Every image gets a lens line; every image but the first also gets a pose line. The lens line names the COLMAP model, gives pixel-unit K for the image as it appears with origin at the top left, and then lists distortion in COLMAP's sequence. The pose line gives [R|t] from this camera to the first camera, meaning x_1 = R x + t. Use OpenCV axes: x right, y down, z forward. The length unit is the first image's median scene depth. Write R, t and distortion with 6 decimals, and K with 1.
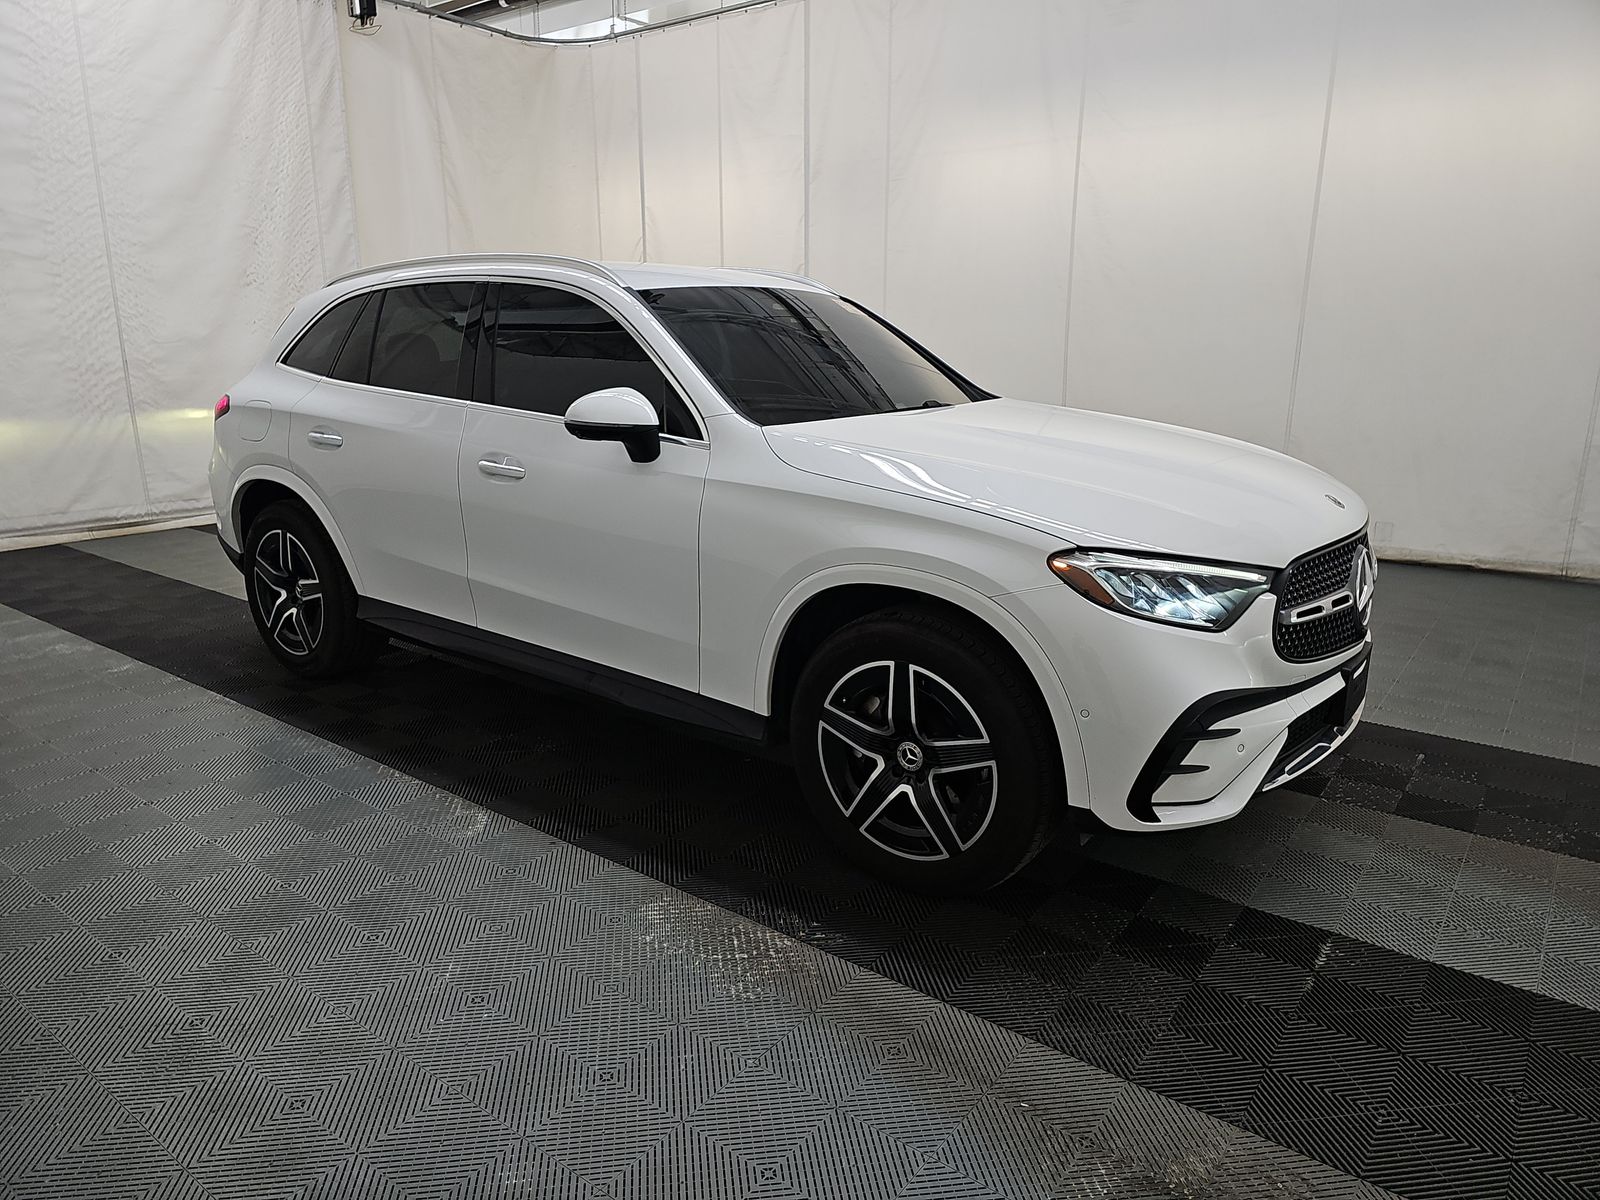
lens RADIAL K [[1063.0, 0, 794.4], [0, 1063.0, 601.7], [0, 0, 1]] dist [0.040433, -0.031535]
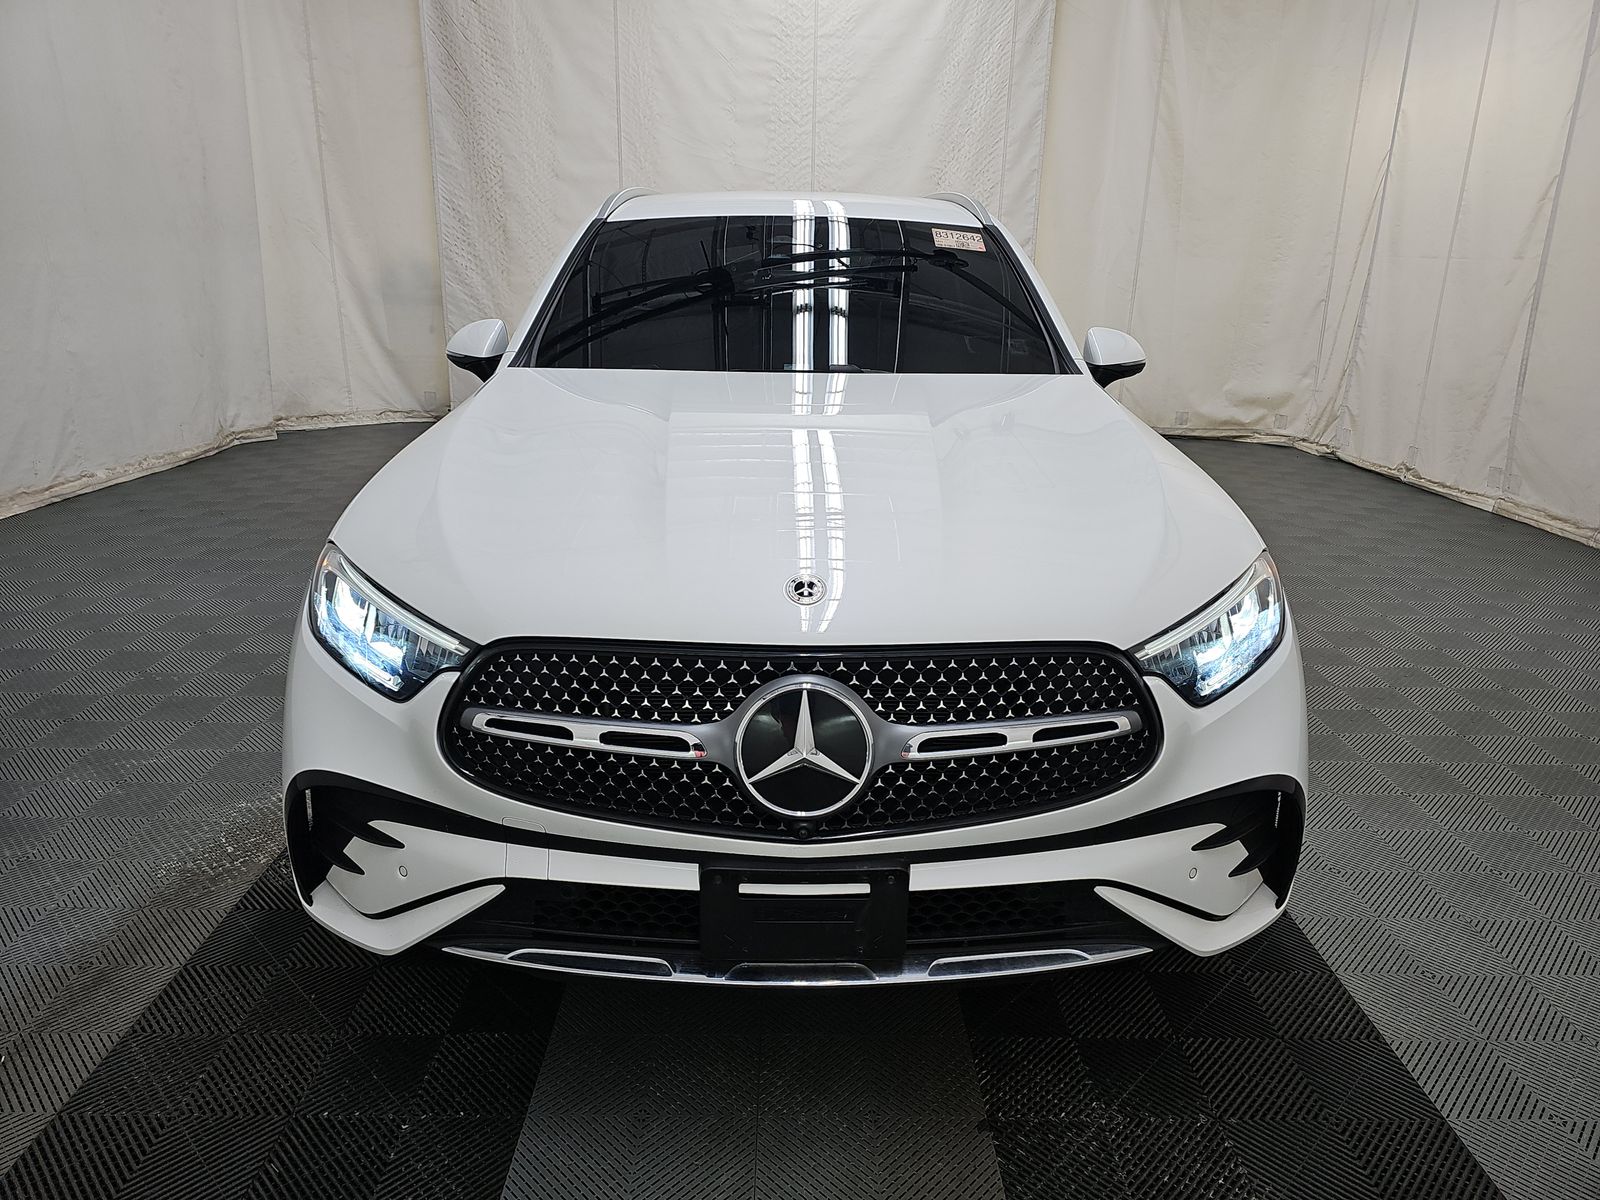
lens RADIAL K [[1063.0, 0, 810.3], [0, 1063.0, 602.3], [0, 0, 1]] dist [0.040433, -0.031535]
pose [[0.618046, 0.251721, -0.744752, 0.365190], [-0.212041, 0.965617, 0.150405, -0.067487], [0.757005, 0.064961, 0.650171, 0.252912]]
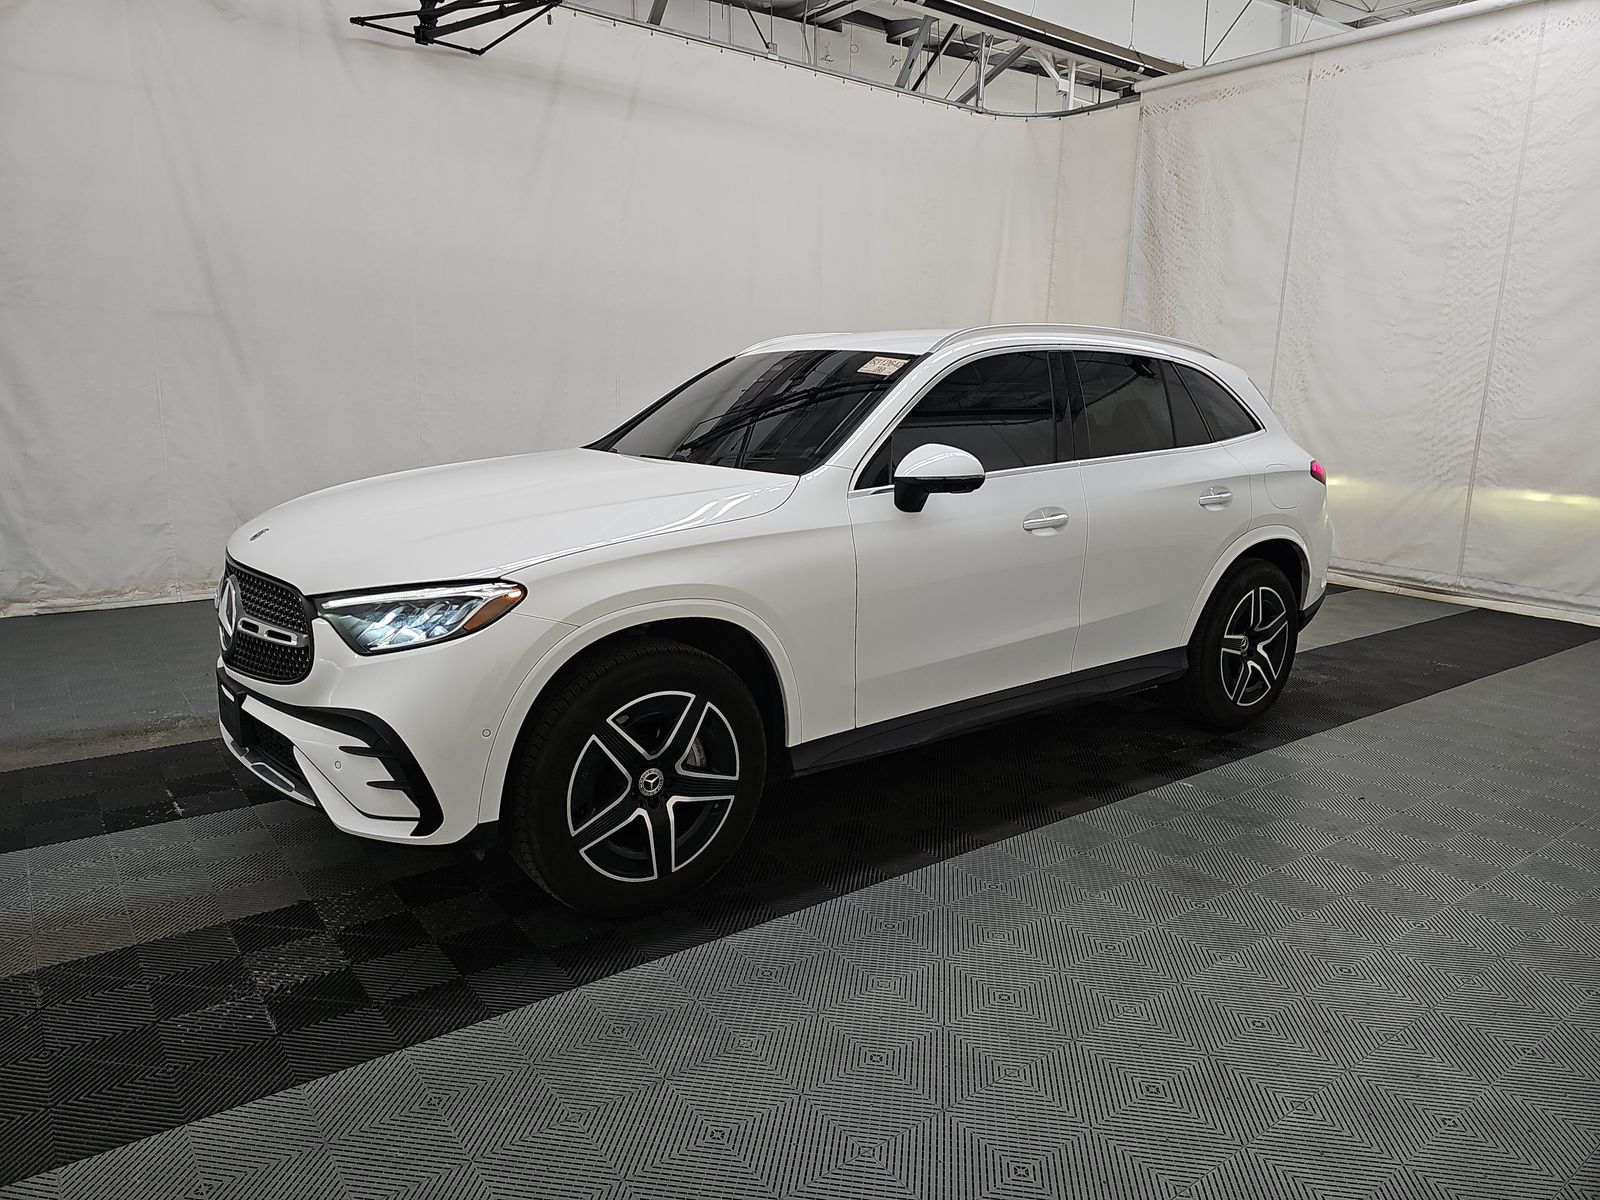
lens RADIAL K [[1063.0, 0, 798.6], [0, 1063.0, 603.6], [0, 0, 1]] dist [0.040433, -0.031535]
pose [[-0.273622, 0.186599, -0.943563, 0.544455], [-0.261550, 0.929600, 0.259684, -0.176736], [0.925593, 0.317844, -0.205554, 0.686746]]
